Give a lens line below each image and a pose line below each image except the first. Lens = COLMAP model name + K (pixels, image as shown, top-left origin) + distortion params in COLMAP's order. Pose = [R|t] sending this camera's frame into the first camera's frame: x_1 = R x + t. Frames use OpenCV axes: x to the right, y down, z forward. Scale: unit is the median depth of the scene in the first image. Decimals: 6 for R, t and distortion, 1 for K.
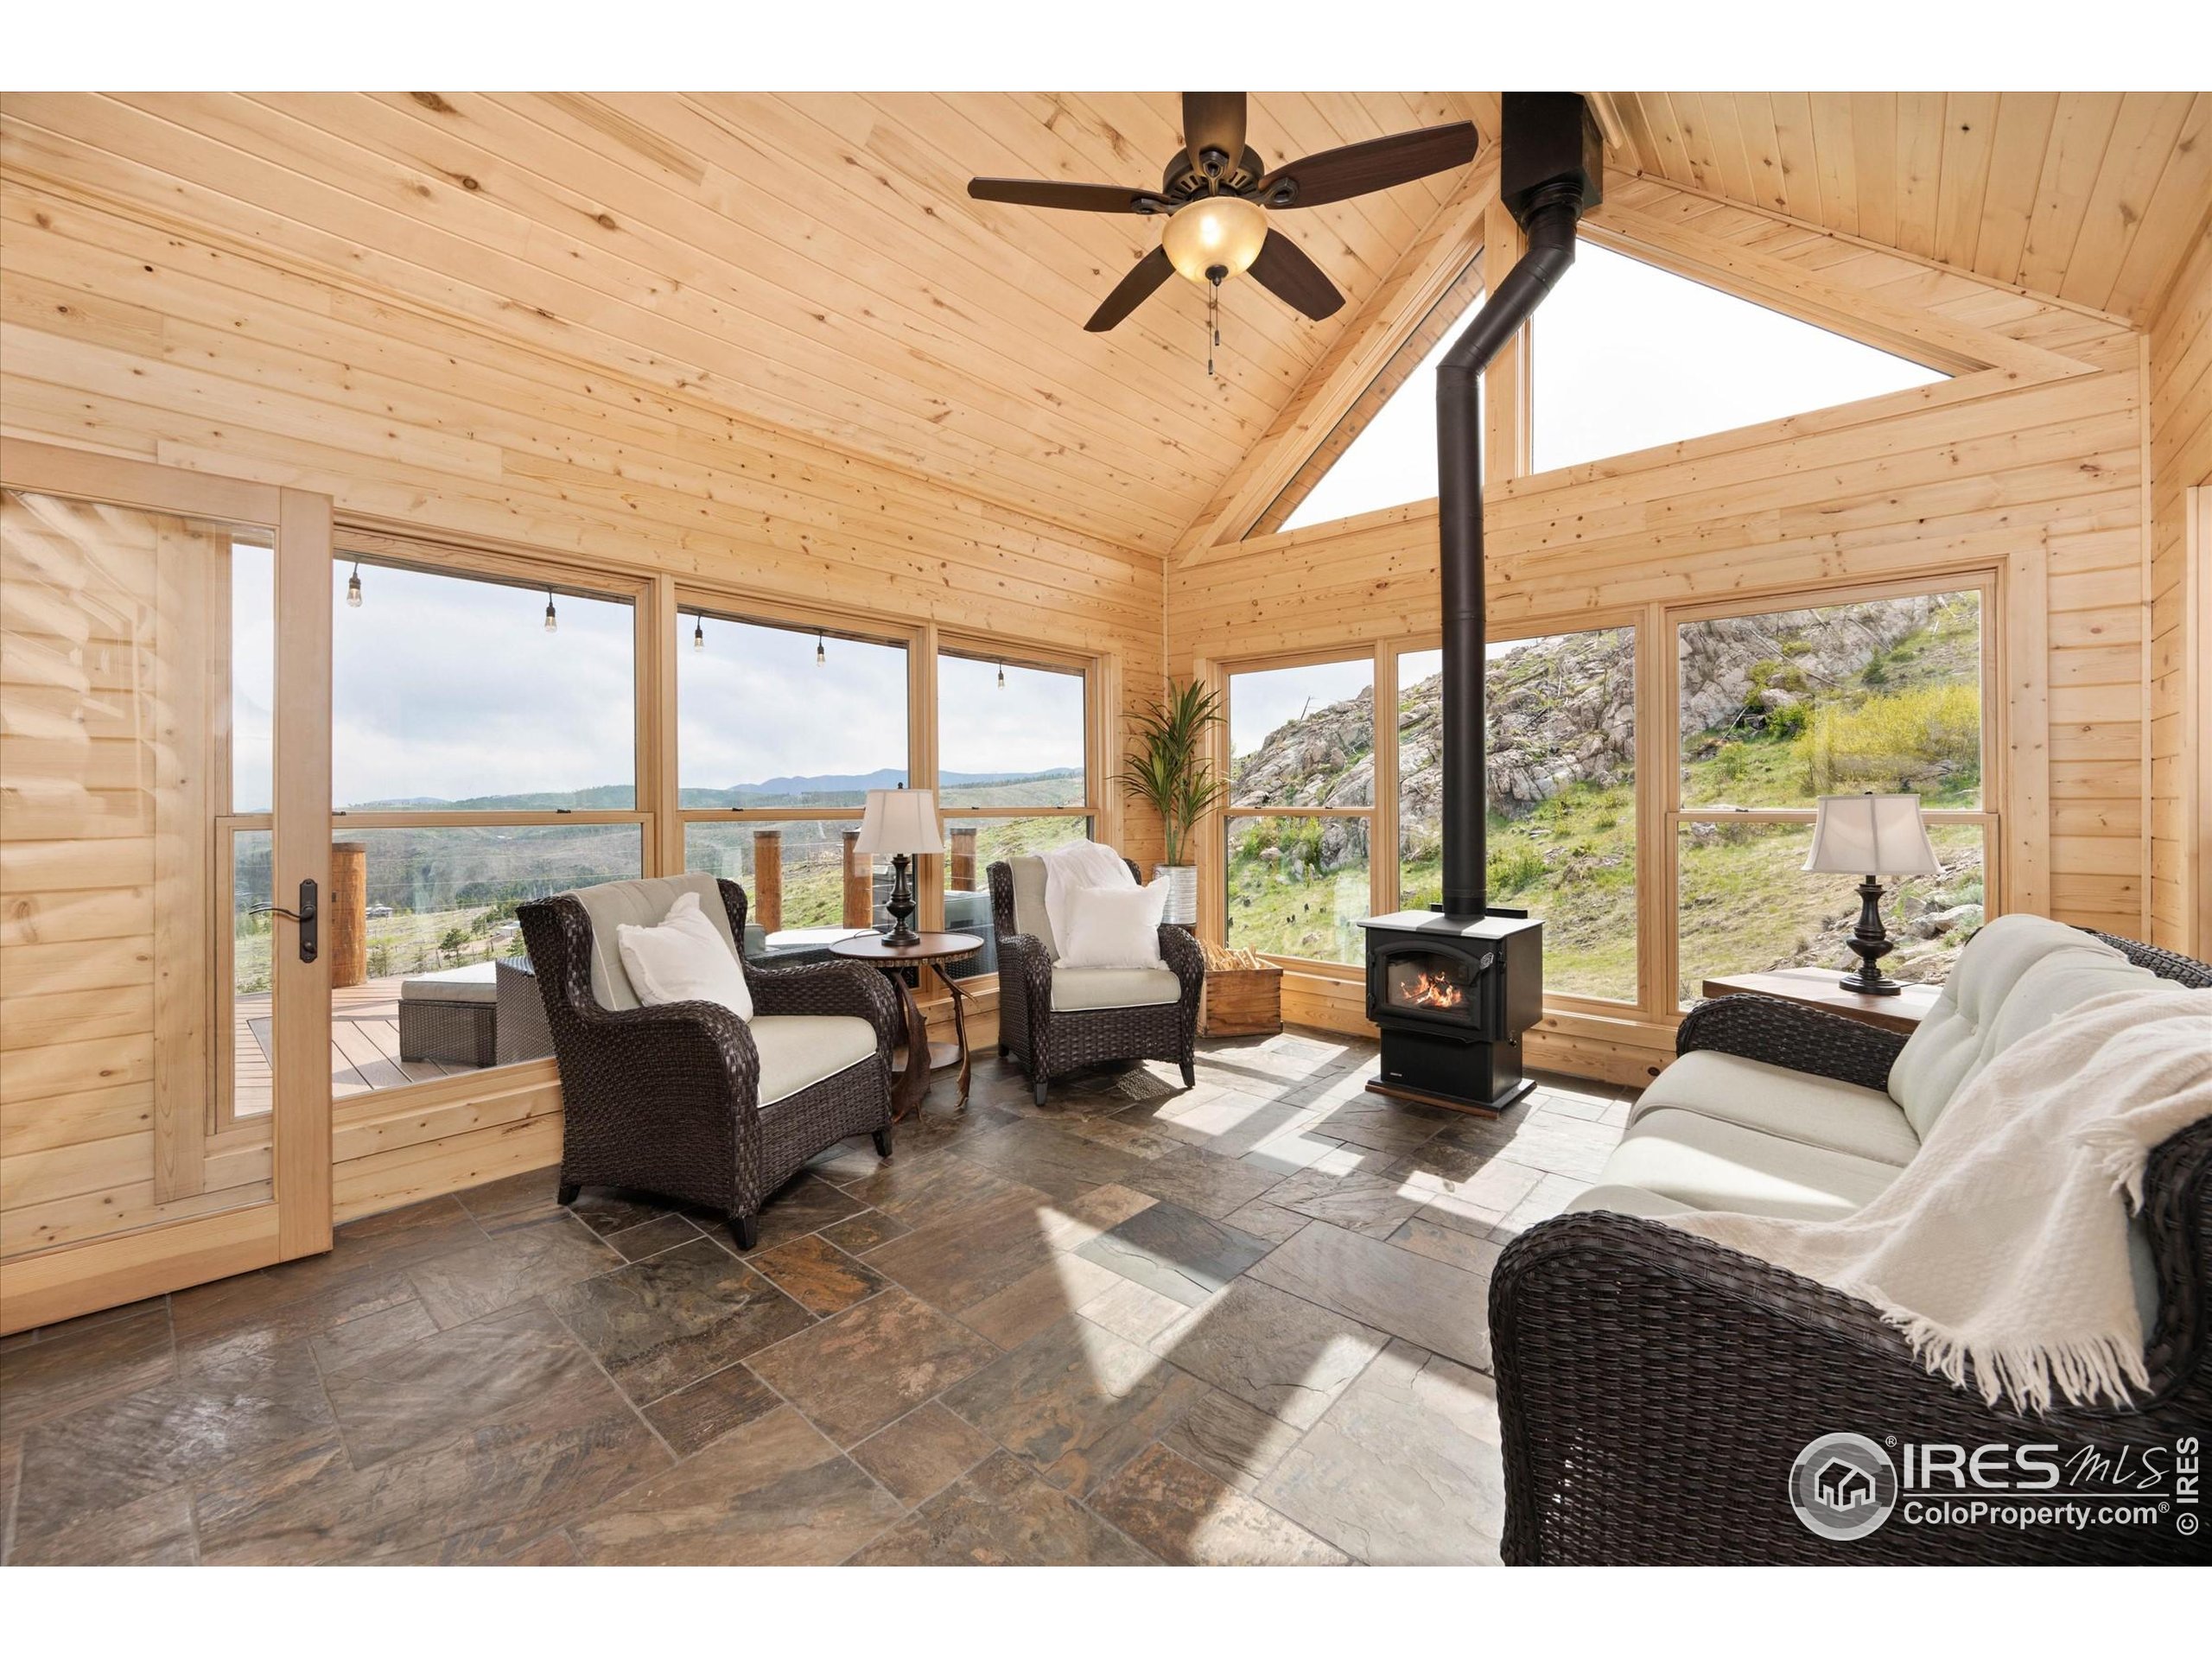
lens RADIAL K [[891.6, 0, 1090.0], [0, 891.6, 820.4], [0, 0, 1]] dist [0.000495, 0.000161]
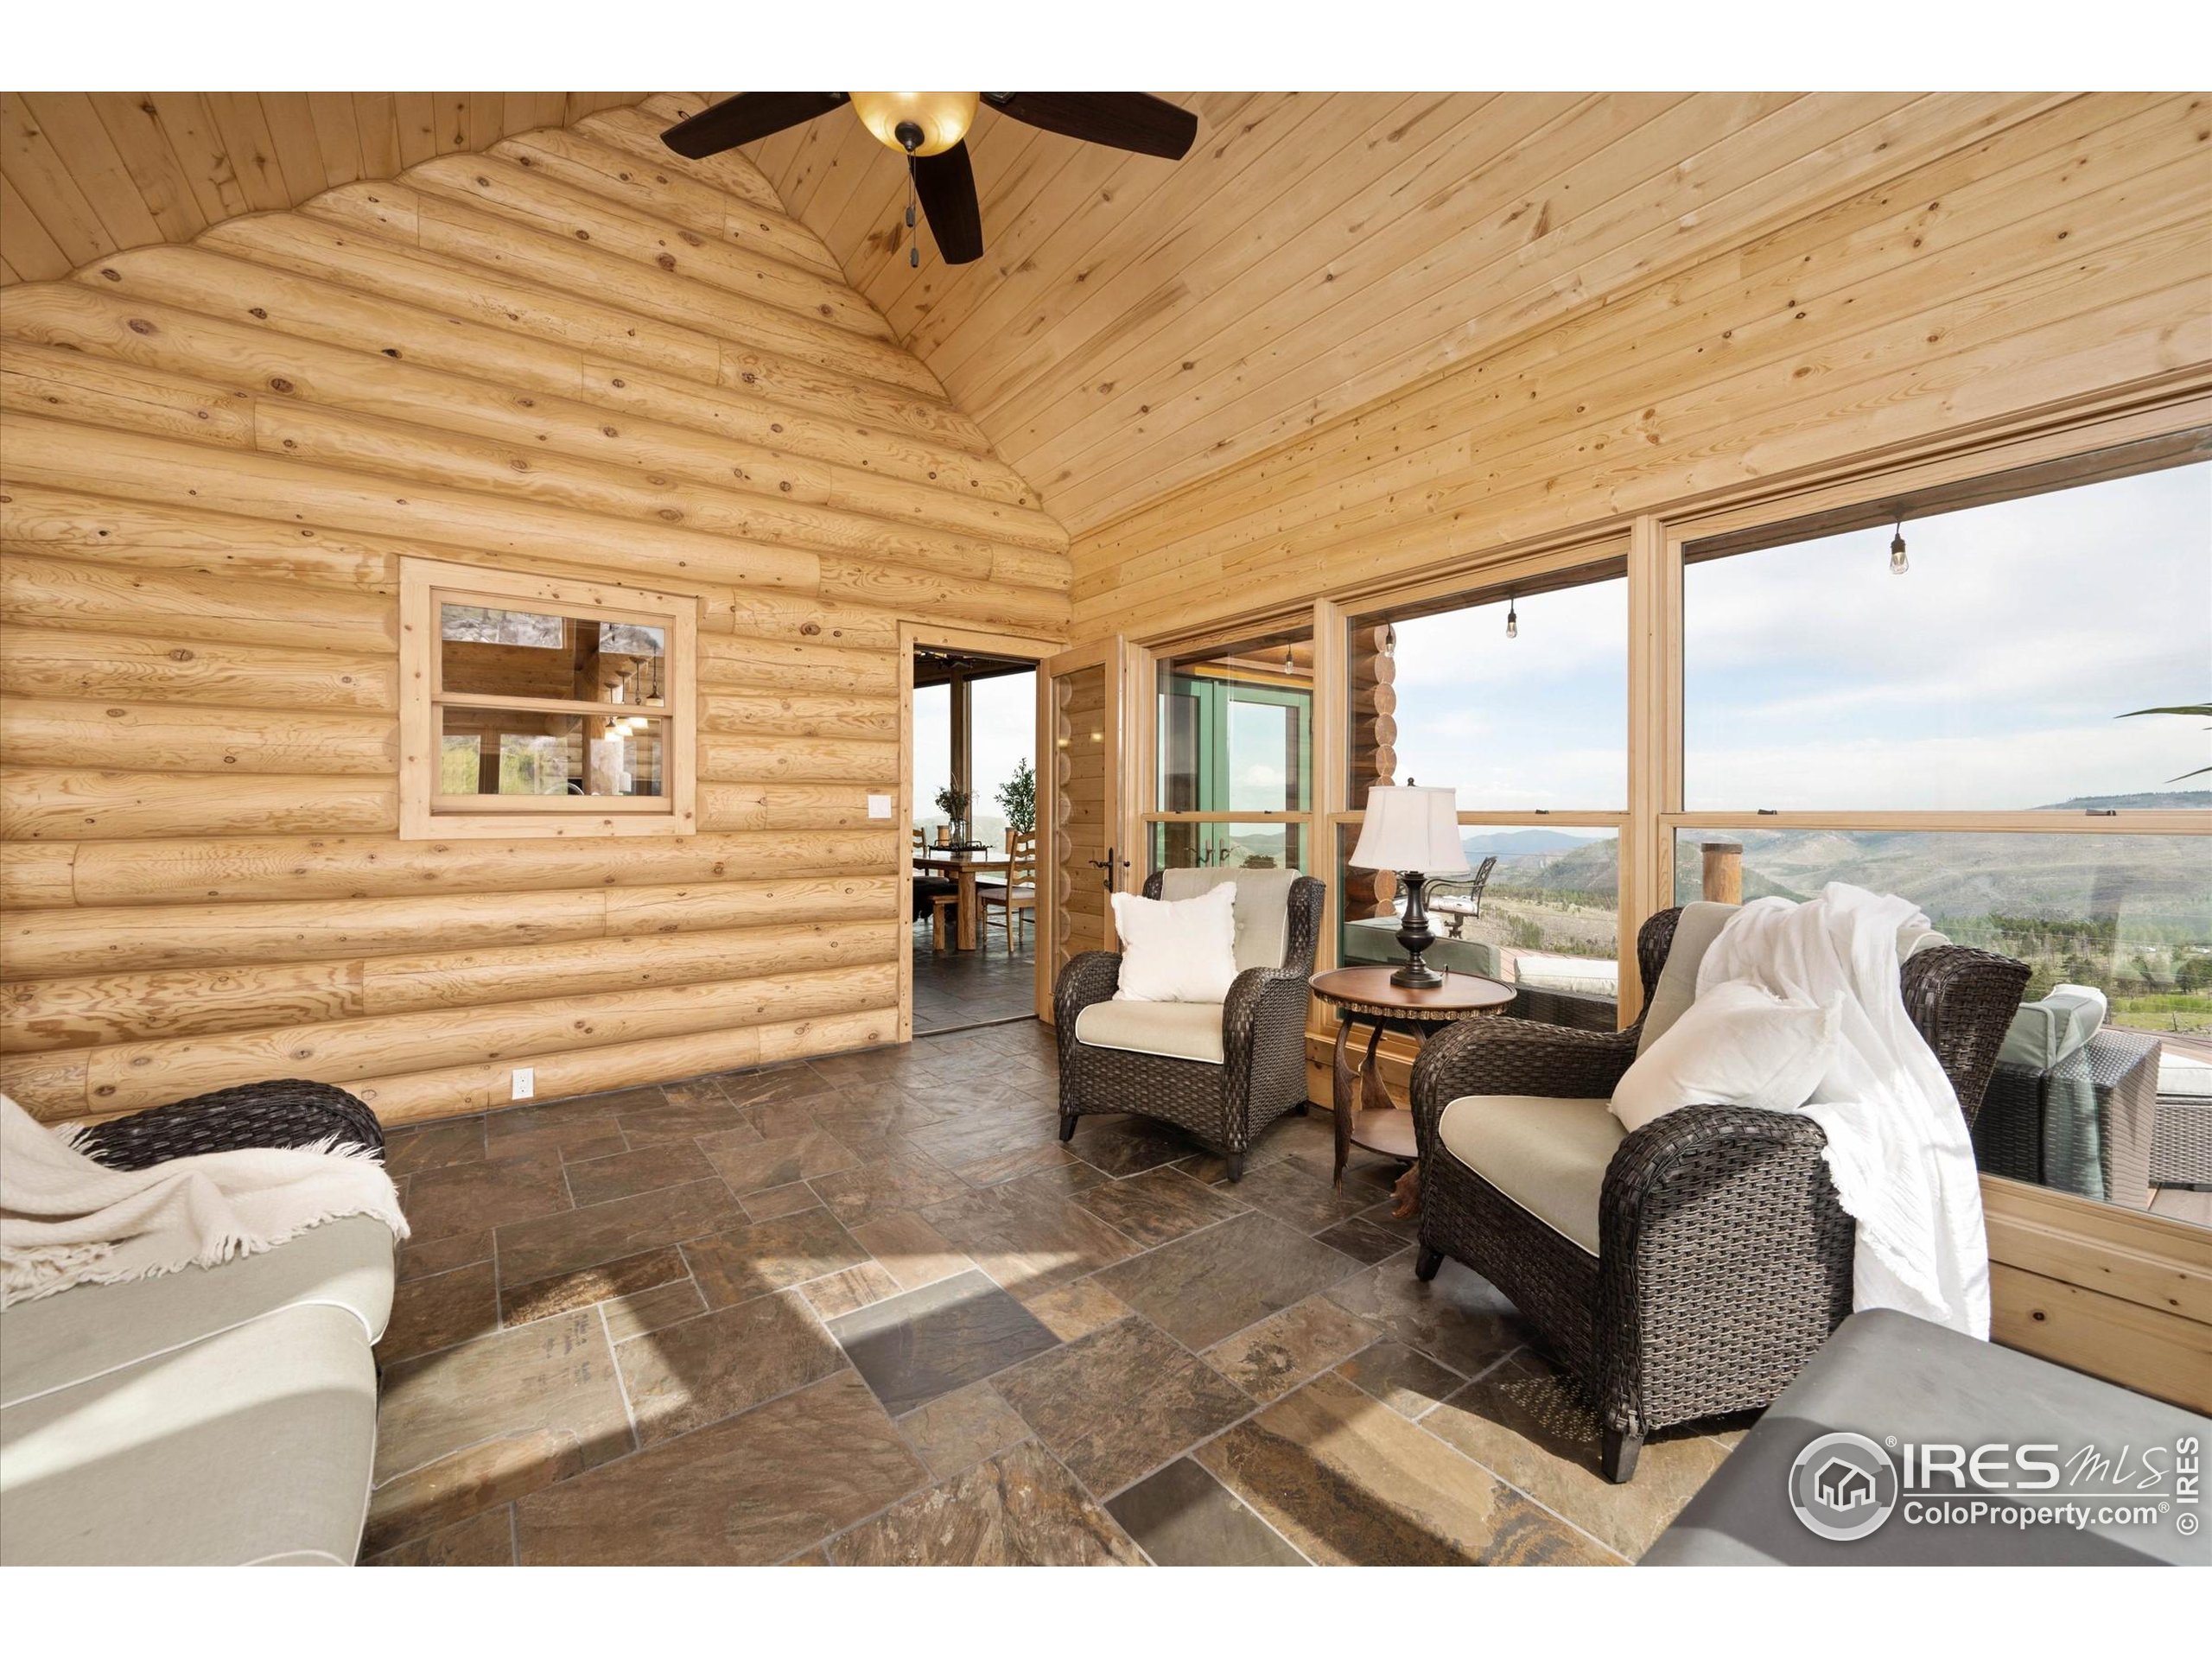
lens RADIAL K [[869.3, 0, 1109.3], [0, 869.3, 824.2], [0, 0, 1]] dist [0.001489, 0.000833]
pose [[-0.197289, 0.023678, -0.980059, 0.773160], [-0.010733, 0.999596, 0.026311, -0.026014], [0.980287, 0.015710, -0.196955, 1.170203]]
